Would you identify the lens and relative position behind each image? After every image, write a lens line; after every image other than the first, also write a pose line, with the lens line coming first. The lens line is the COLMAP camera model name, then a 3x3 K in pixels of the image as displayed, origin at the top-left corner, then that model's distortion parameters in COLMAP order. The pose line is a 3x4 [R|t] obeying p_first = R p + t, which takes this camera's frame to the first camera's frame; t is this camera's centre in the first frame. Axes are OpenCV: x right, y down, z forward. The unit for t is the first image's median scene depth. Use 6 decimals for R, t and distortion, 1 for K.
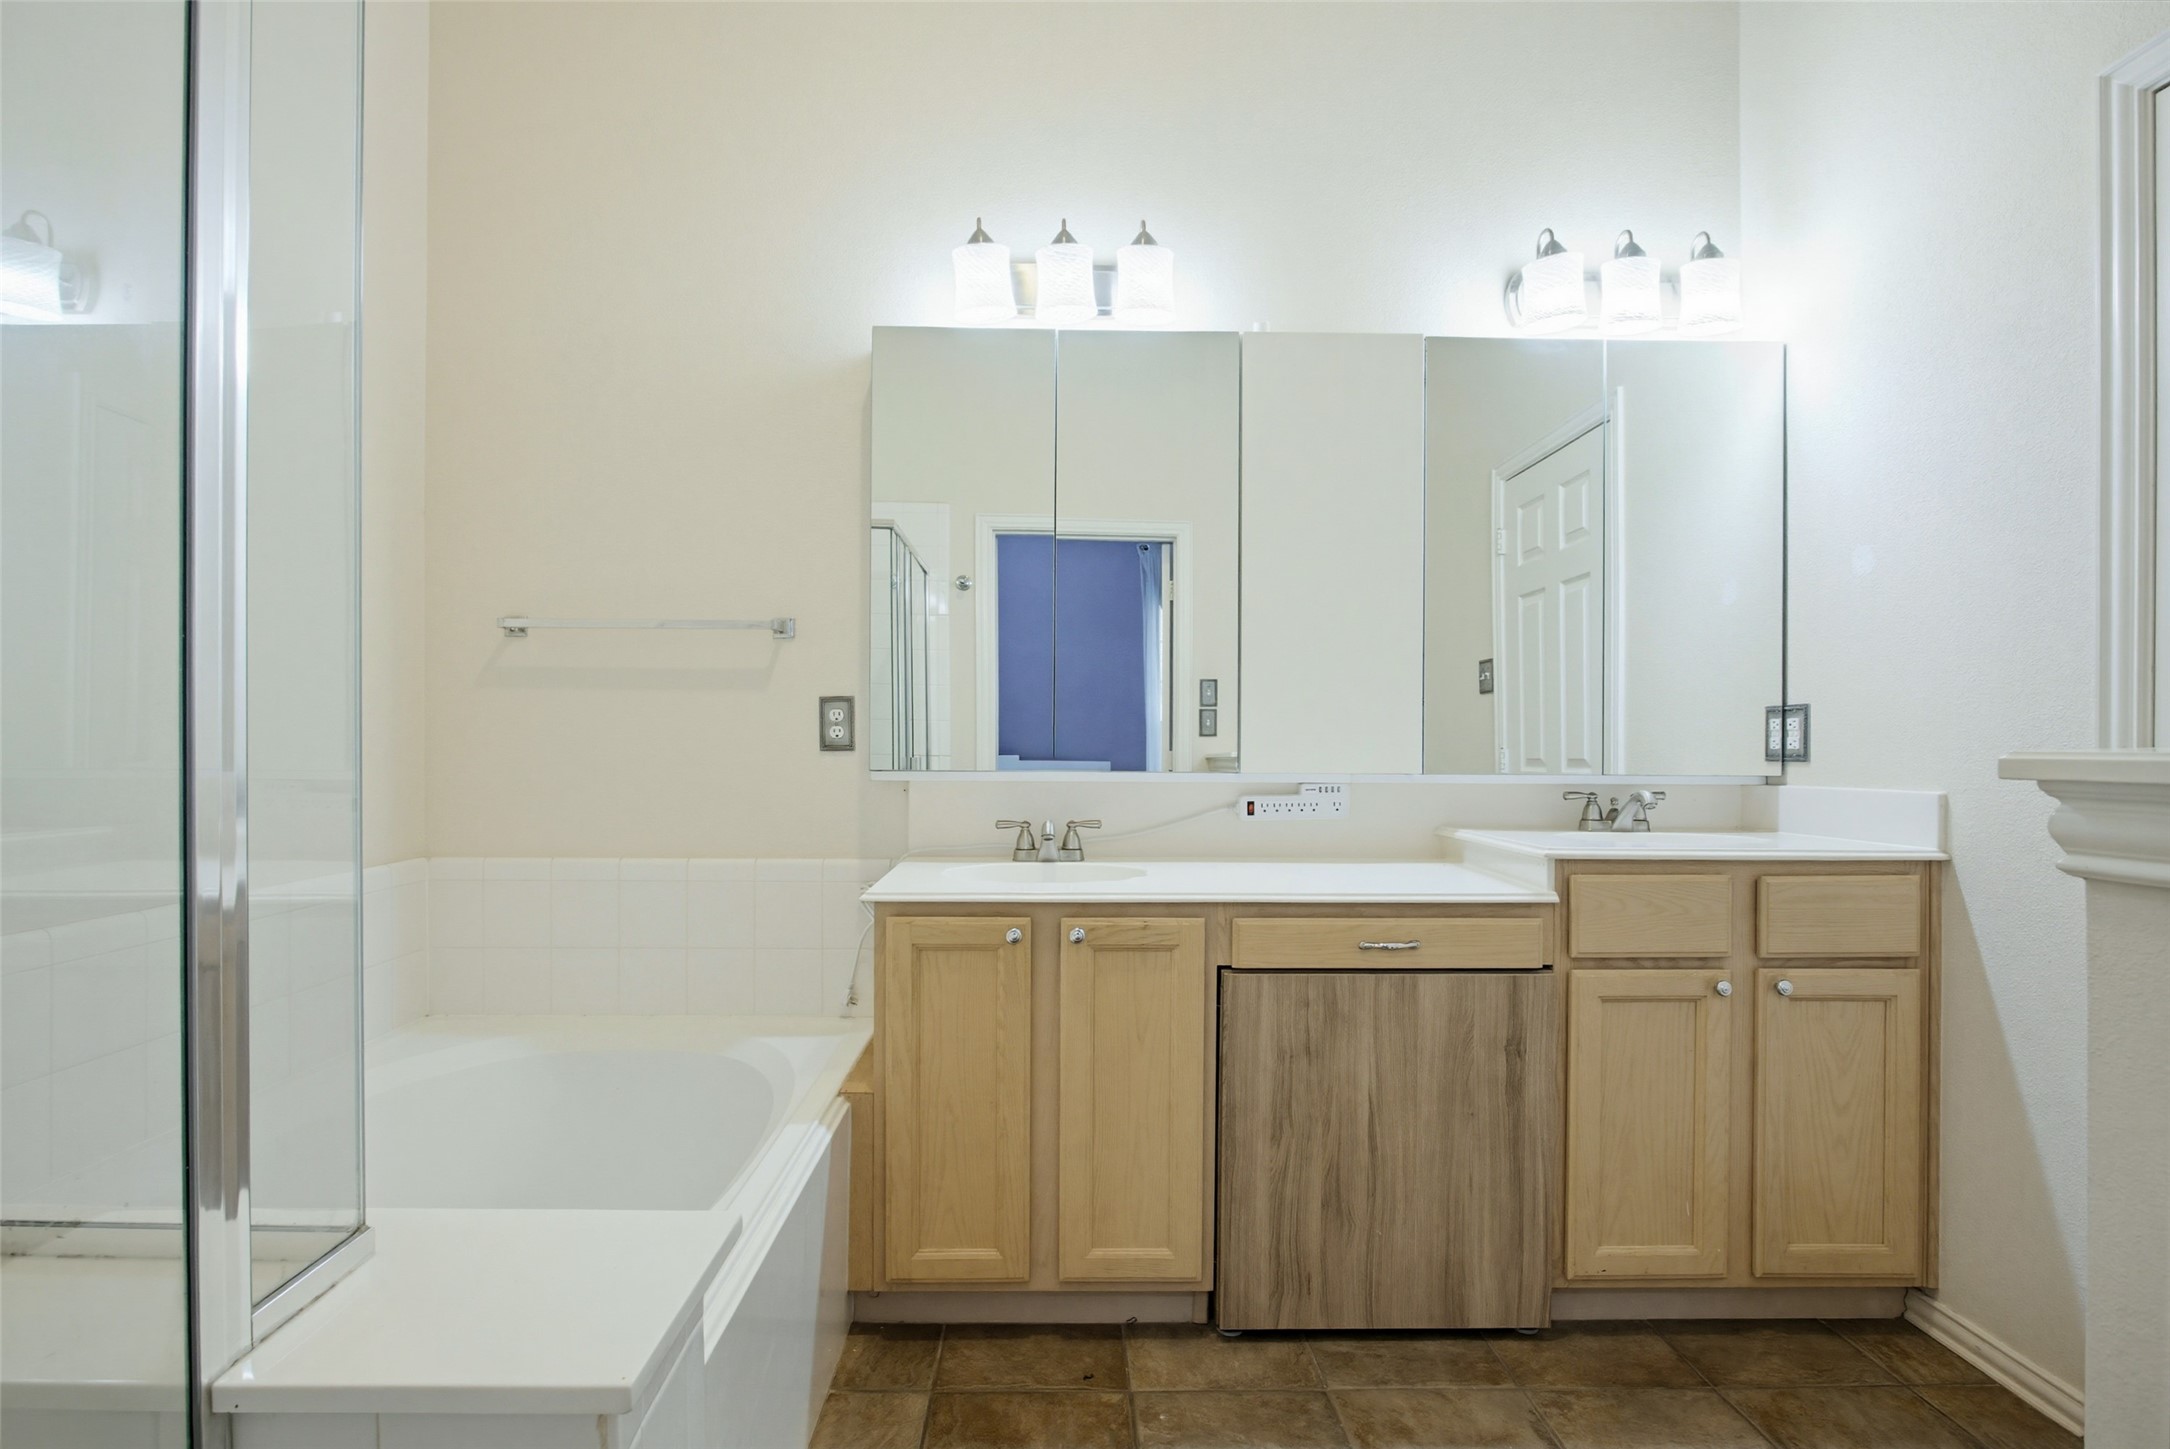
lens RADIAL K [[1037.9, 0, 1085.0], [0, 1037.9, 724.5], [0, 0, 1]] dist [-0.013031, 0.000593]
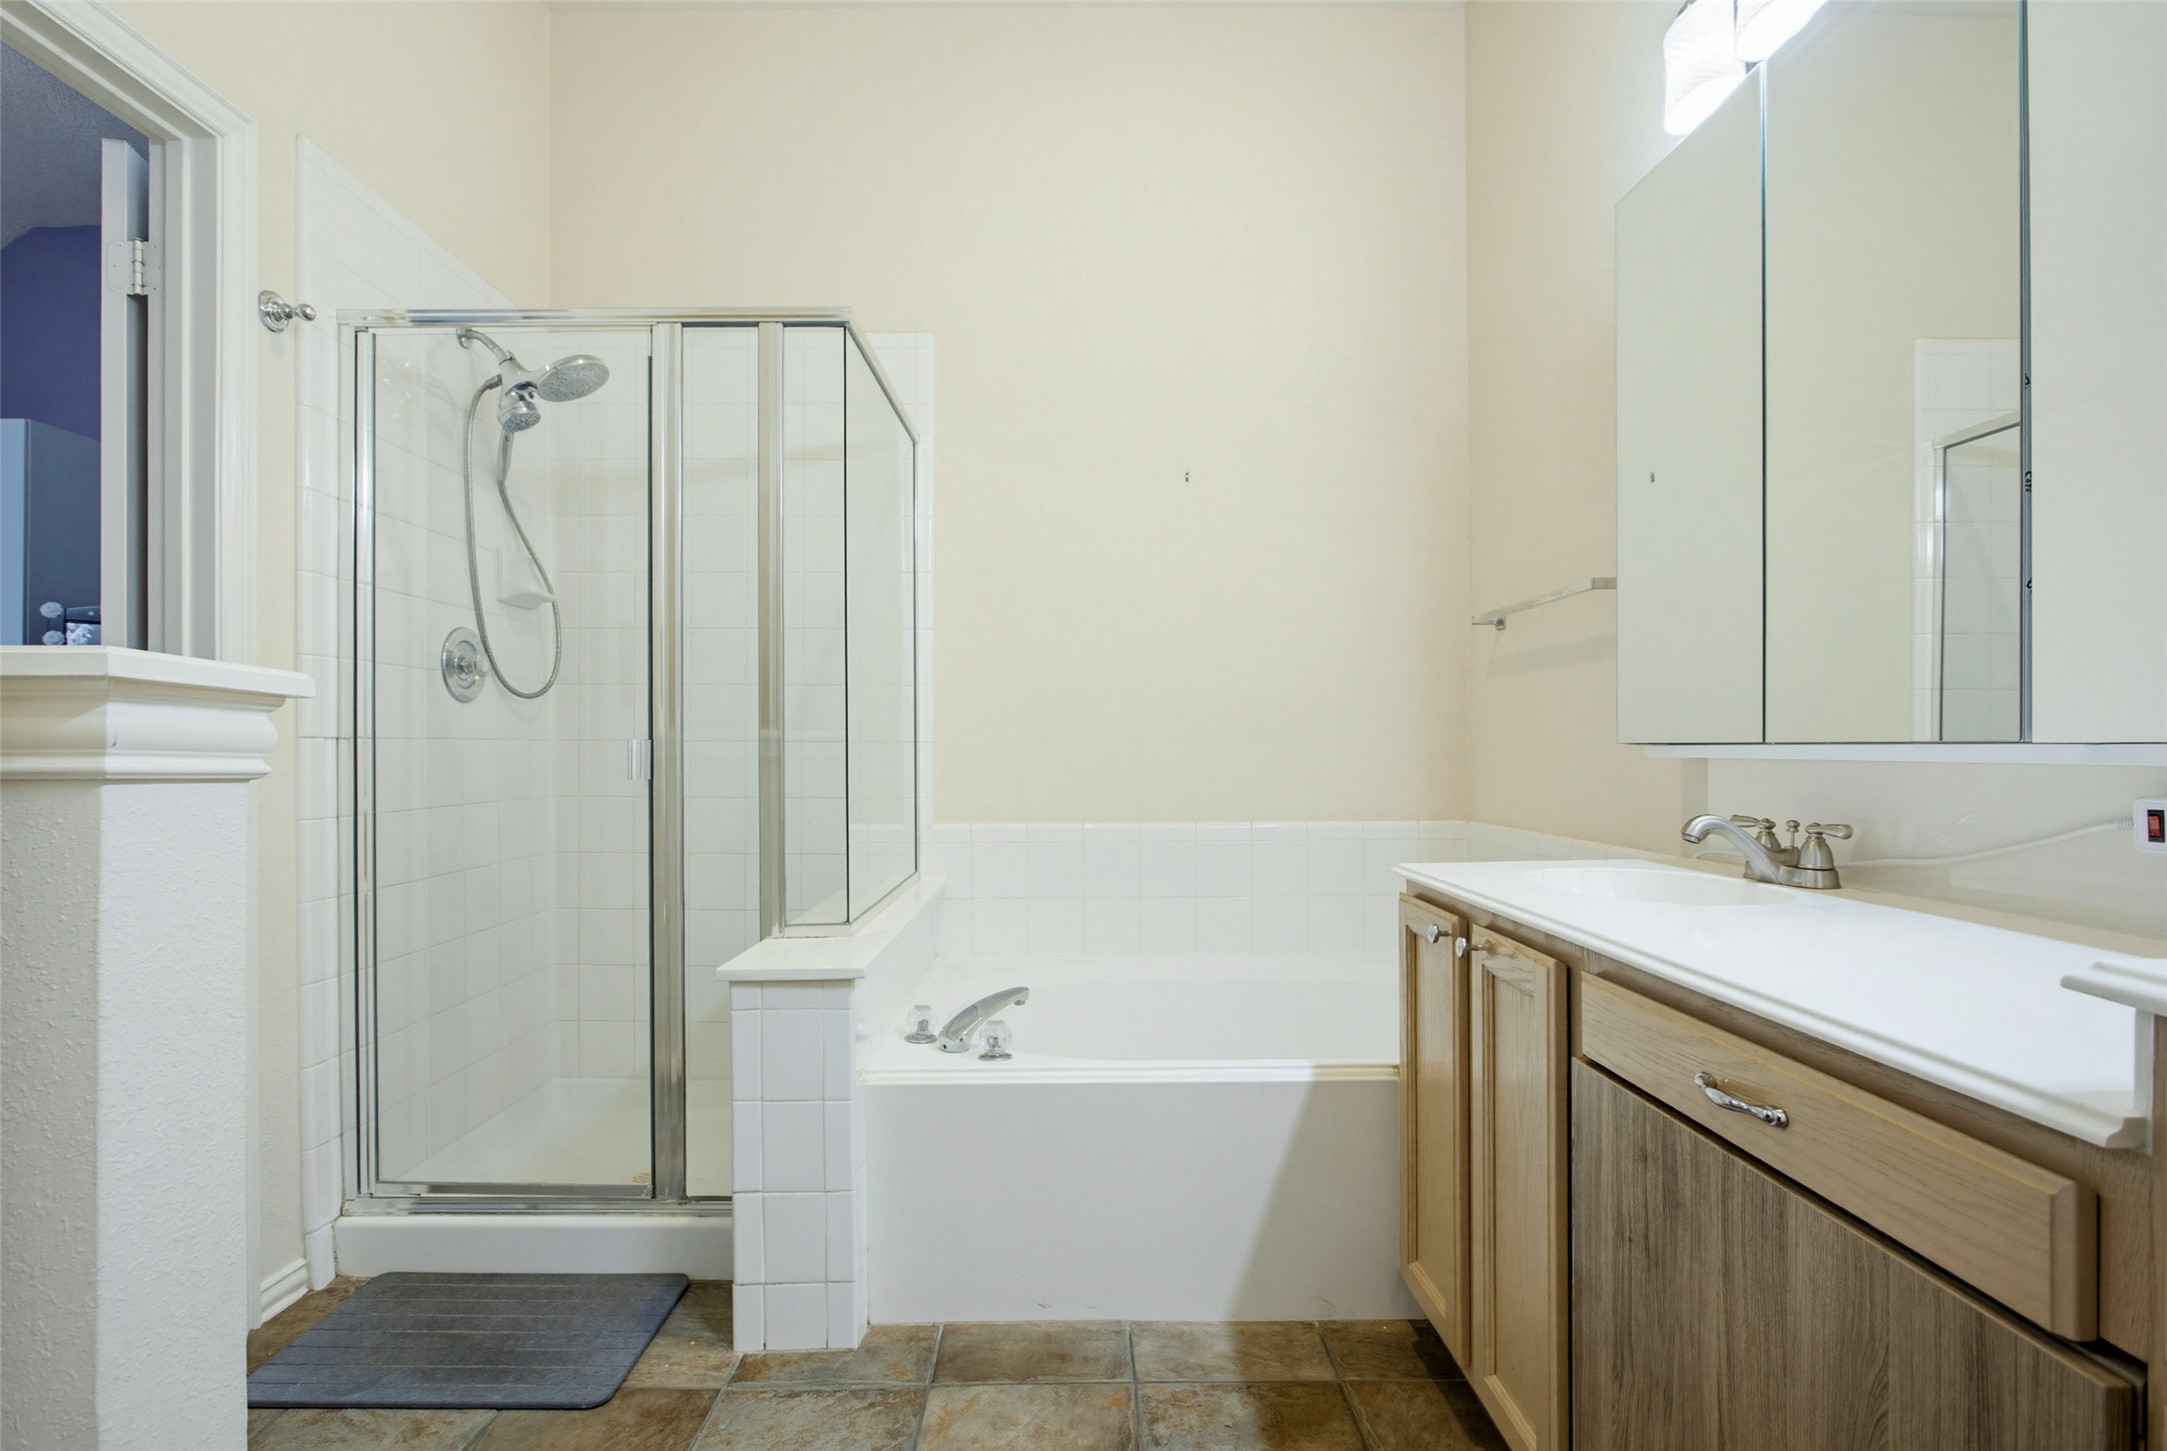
lens RADIAL K [[1041.0, 0, 1069.0], [0, 1041.0, 728.2], [0, 0, 1]] dist [-0.007886, 0.001019]
pose [[-0.027107, -0.028523, -0.999226, 0.767054], [0.027733, 0.999187, -0.029275, 0.054719], [0.999248, -0.028505, -0.026294, 0.719985]]
